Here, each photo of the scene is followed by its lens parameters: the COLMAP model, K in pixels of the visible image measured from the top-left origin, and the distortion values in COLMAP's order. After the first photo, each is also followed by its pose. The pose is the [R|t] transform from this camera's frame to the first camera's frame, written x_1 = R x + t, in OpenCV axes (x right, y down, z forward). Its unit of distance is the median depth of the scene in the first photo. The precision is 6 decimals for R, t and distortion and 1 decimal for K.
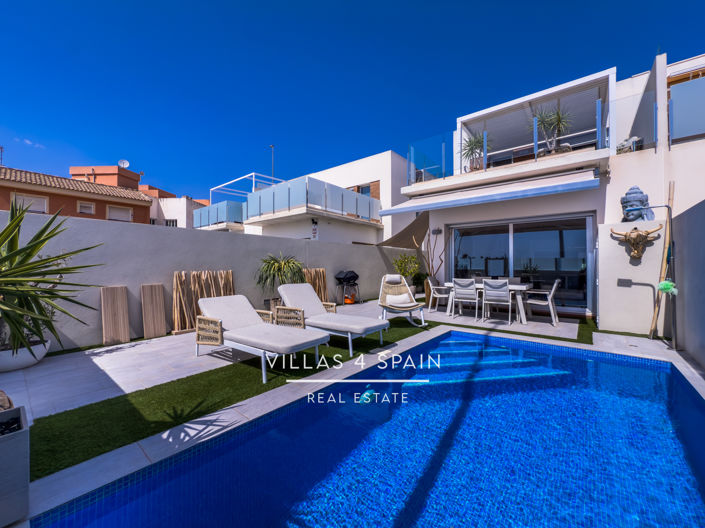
lens RADIAL K [[278.6, 0, 352.5], [0, 278.6, 264.0], [0, 0, 1]] dist [0.001027, 0.000009]
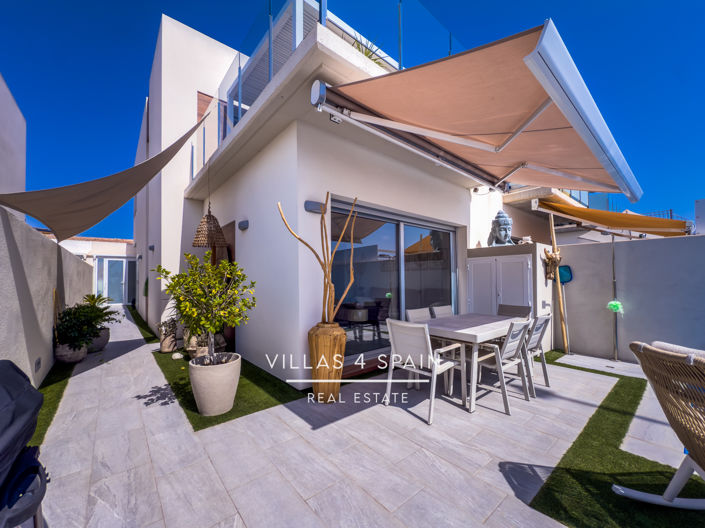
lens RADIAL K [[281.1, 0, 351.5], [0, 281.1, 272.2], [0, 0, 1]] dist [0.002218, 0.000167]
pose [[0.187258, 0.024817, 0.981997, -0.129442], [-0.005175, 0.999692, -0.024277, -0.017543], [-0.982297, -0.000536, 0.187329, 1.355483]]
